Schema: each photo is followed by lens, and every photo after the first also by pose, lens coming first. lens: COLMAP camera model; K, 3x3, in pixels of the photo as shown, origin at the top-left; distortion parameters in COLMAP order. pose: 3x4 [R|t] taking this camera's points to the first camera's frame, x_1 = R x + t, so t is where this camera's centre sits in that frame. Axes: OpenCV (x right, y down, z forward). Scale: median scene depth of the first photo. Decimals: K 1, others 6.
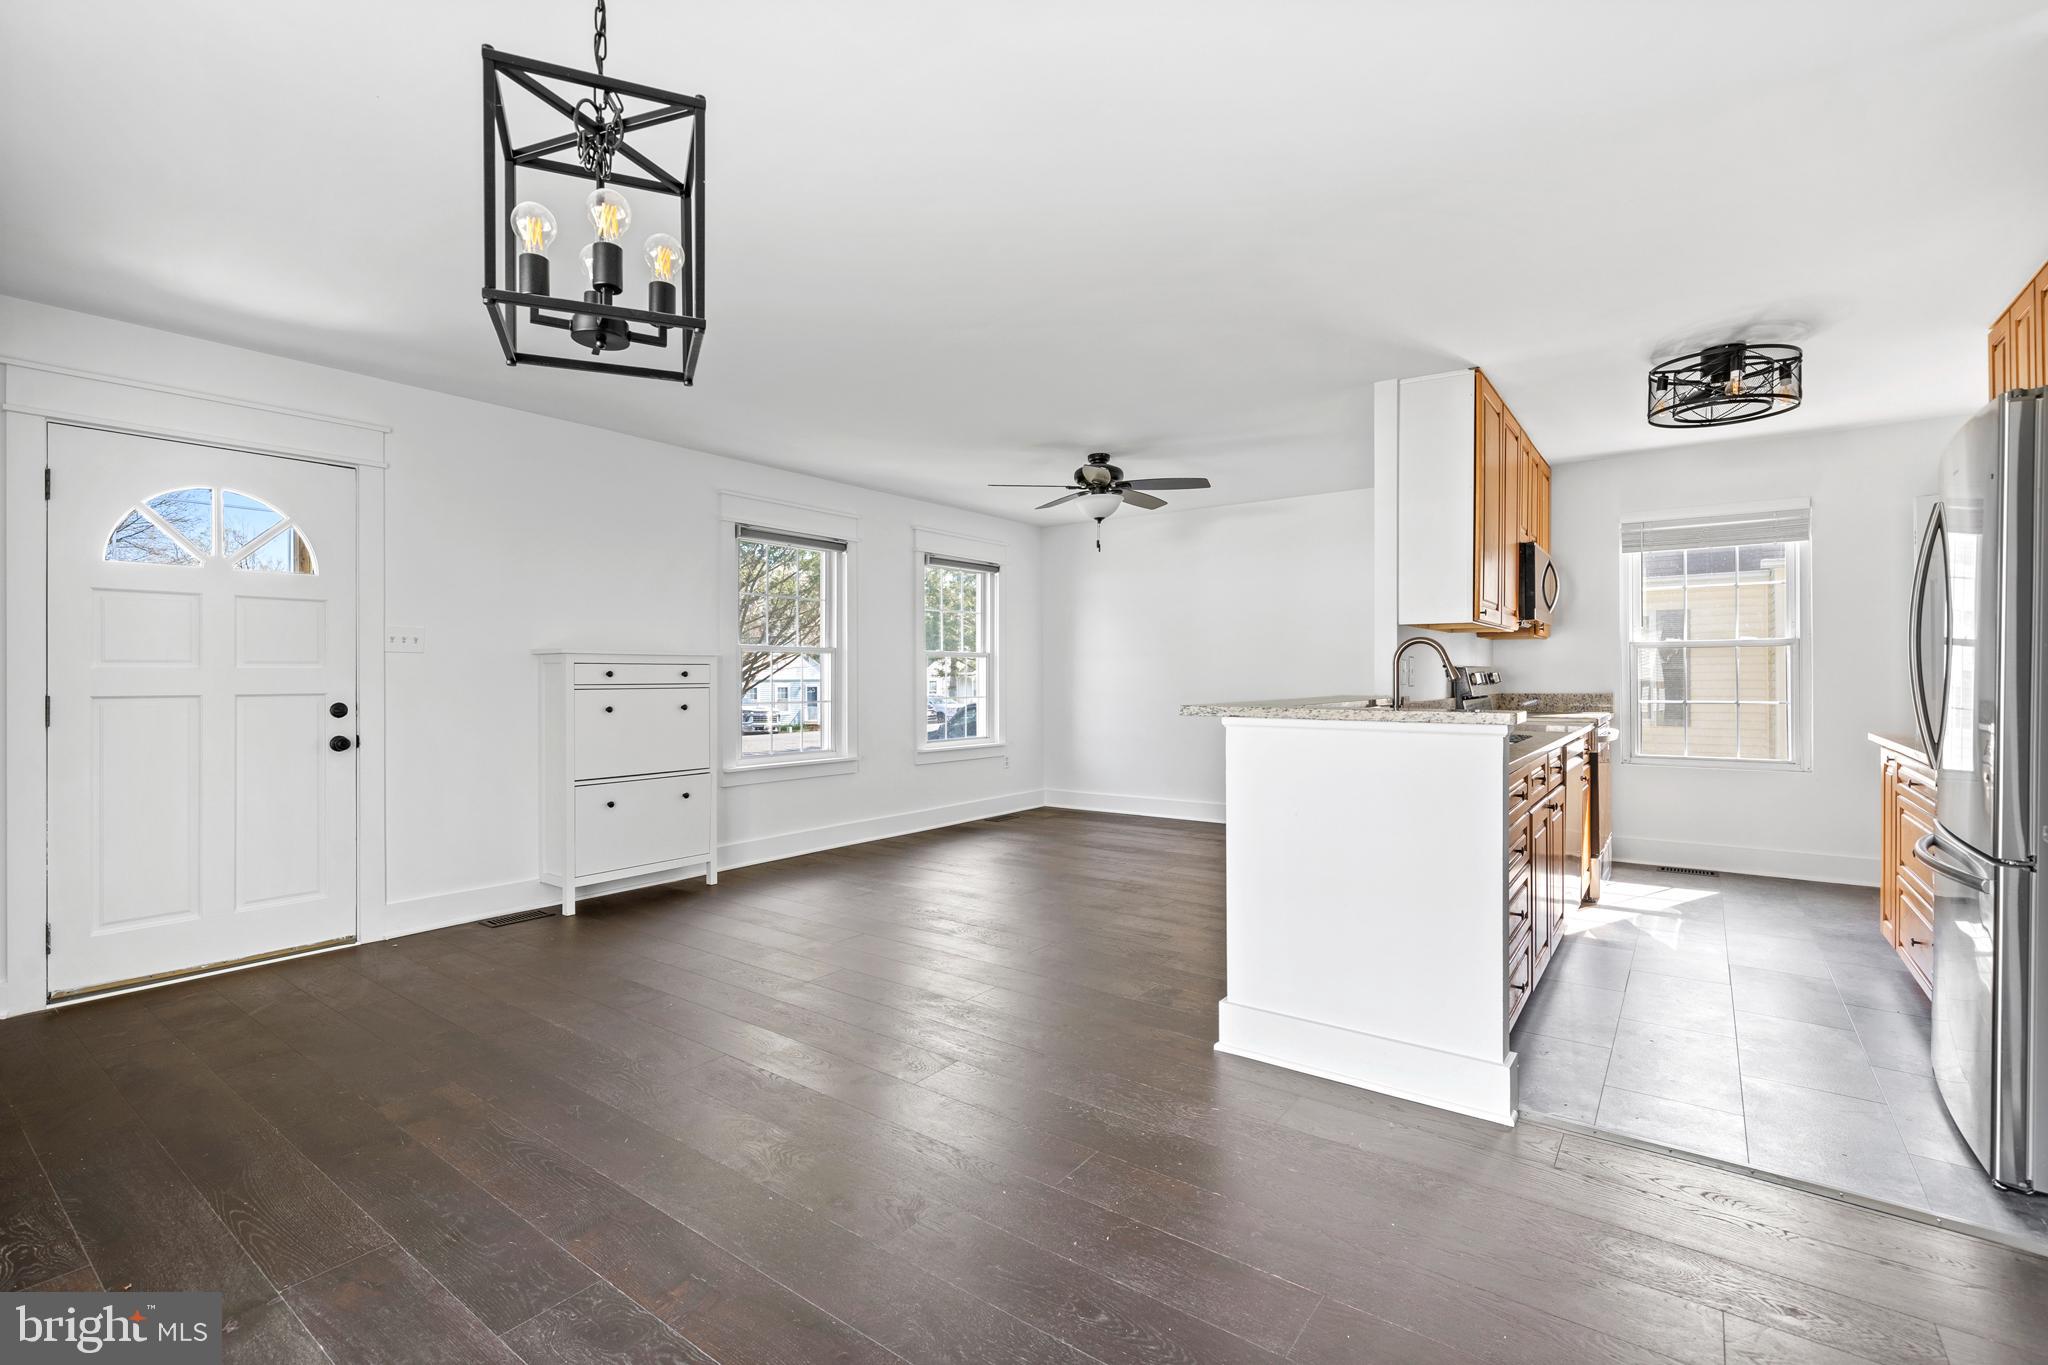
lens RADIAL K [[913.4, 0, 1029.9], [0, 913.4, 674.1], [0, 0, 1]] dist [-0.001942, 0.000696]
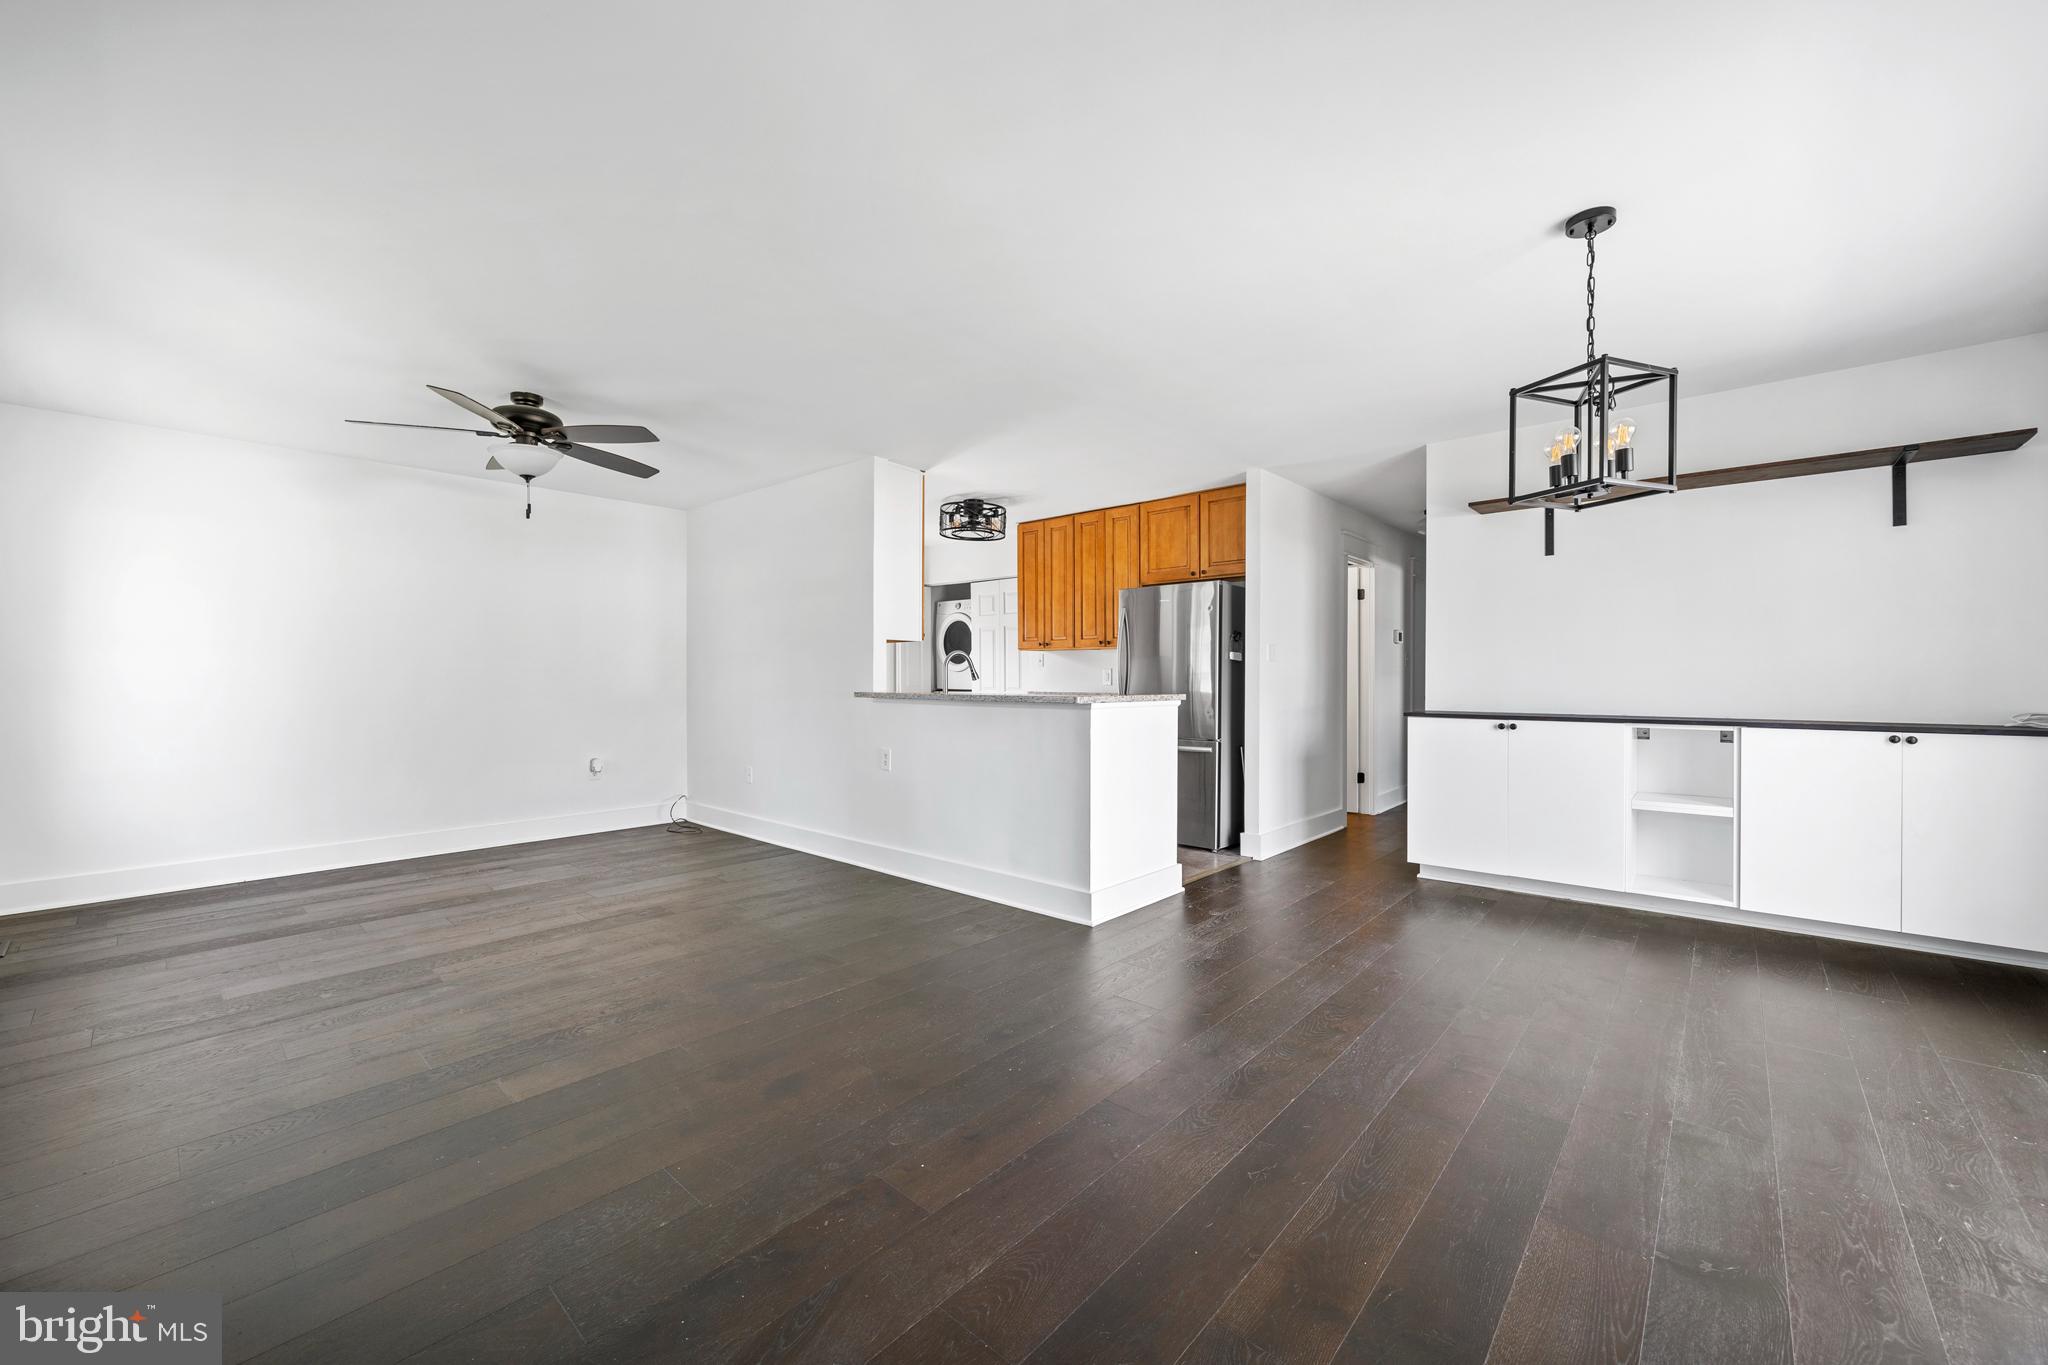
lens RADIAL K [[778.1, 0, 1034.6], [0, 778.1, 683.3], [0, 0, 1]] dist [0.000831, -0.000103]
pose [[0.093671, -0.006686, 0.995581, -0.662042], [-0.004012, 0.999967, 0.007093, 0.002779], [-0.995595, -0.004659, 0.093641, 0.605522]]
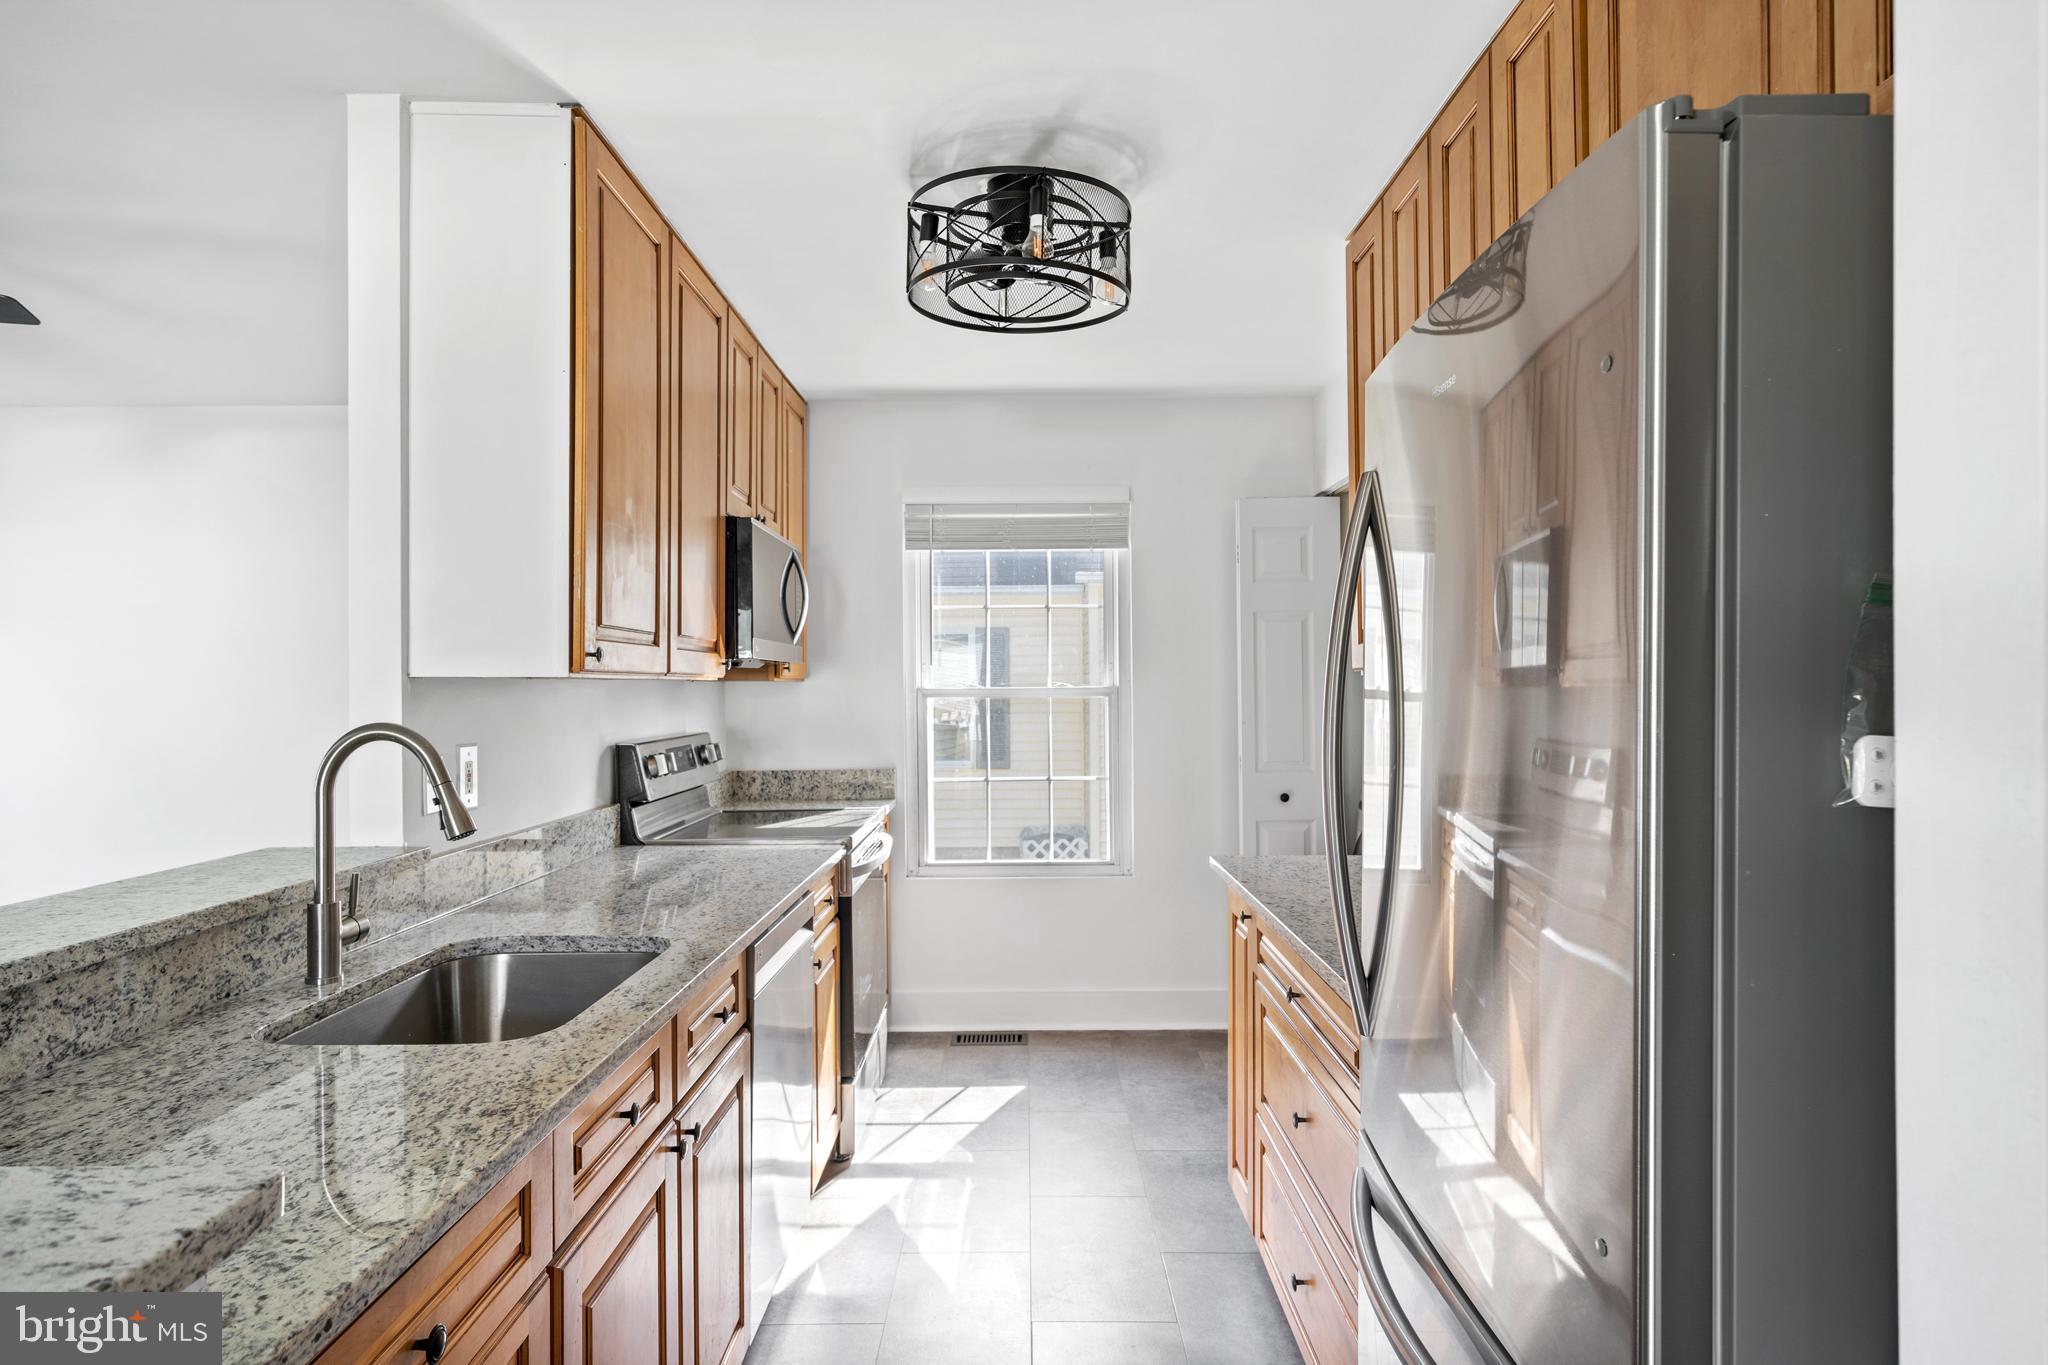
lens RADIAL K [[1187.7, 0, 1030.5], [0, 1187.7, 689.9], [0, 0, 1]] dist [0.006367, 0.002829]
pose [[0.803033, -0.003895, 0.595922, 0.271270], [0.003828, 0.999992, 0.001378, -0.042847], [-0.595923, 0.001174, 0.803041, 0.339723]]
